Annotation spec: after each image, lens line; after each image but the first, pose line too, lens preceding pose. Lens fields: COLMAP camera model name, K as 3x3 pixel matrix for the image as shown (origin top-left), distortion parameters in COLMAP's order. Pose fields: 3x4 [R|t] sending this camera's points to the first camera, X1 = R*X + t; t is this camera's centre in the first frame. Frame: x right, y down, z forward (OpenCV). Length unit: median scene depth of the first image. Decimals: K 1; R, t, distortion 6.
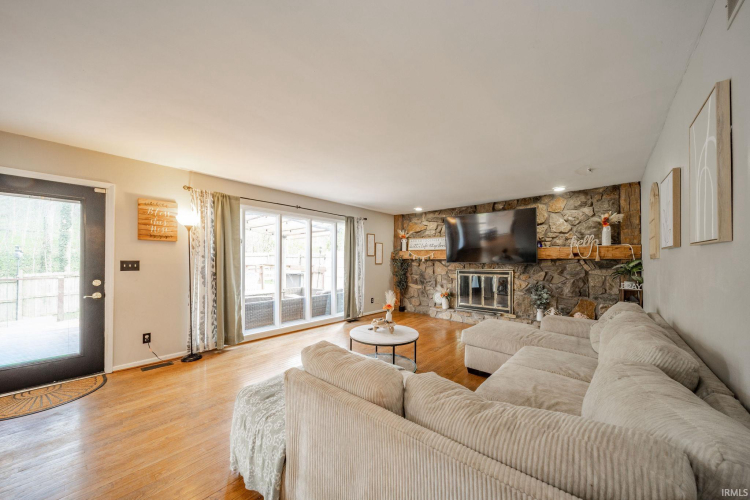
lens RADIAL K [[262.0, 0, 369.2], [0, 262.0, 259.6], [0, 0, 1]] dist [-0.002701, -0.000469]
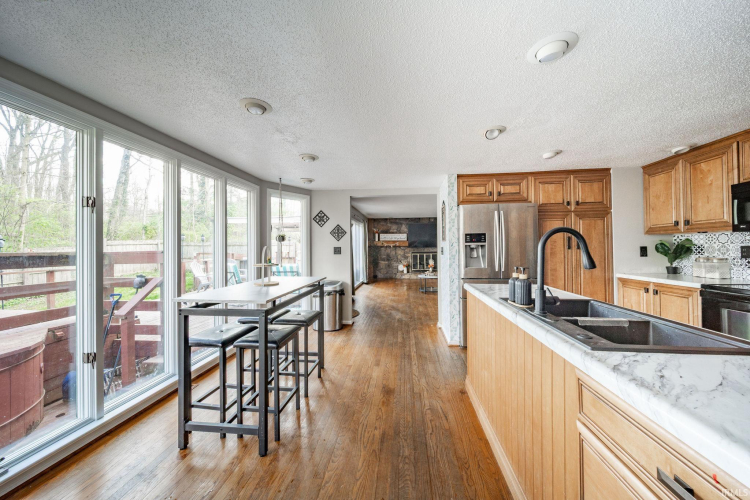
lens RADIAL K [[262.0, 0, 375.8], [0, 262.0, 246.5], [0, 0, 1]] dist [-0.002701, -0.000469]
pose [[0.802444, -0.007256, 0.596683, -0.991351], [0.007283, 0.999971, 0.002367, -0.003442], [-0.596683, 0.002446, 0.802474, -0.352413]]
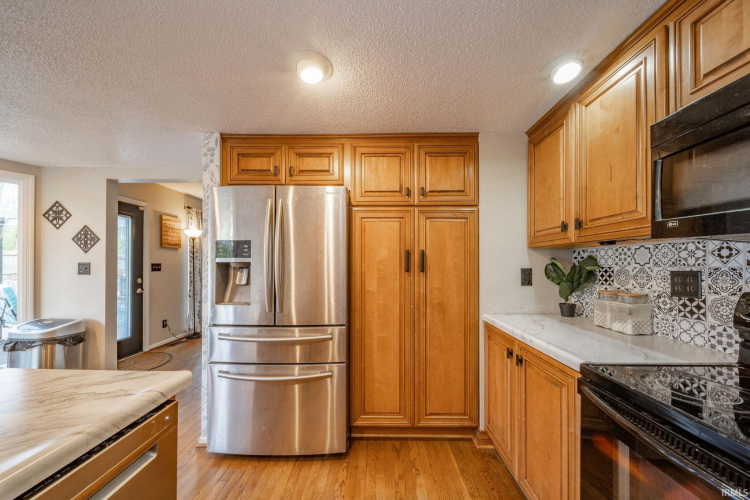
lens RADIAL K [[262.0, 0, 379.8], [0, 262.0, 265.1], [0, 0, 1]] dist [-0.002701, -0.000469]
pose [[0.740644, -0.004495, 0.671882, -0.519652], [-0.005717, 0.999899, 0.012991, -0.005631], [-0.671873, -0.013463, 0.740544, -0.366708]]
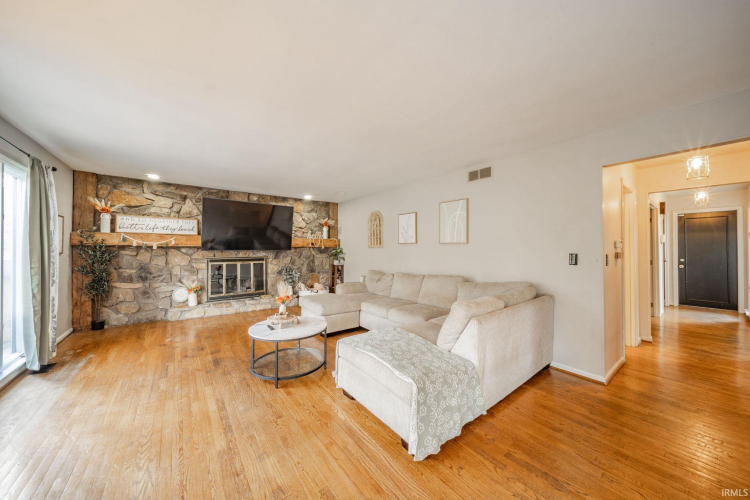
lens RADIAL K [[262.0, 0, 372.0], [0, 262.0, 248.0], [0, 0, 1]] dist [-0.002701, -0.000469]
pose [[0.185667, -0.000396, 0.982613, -0.433561], [-0.006637, 0.999977, 0.001657, -0.001306], [-0.982590, -0.006829, 0.185660, 0.294179]]
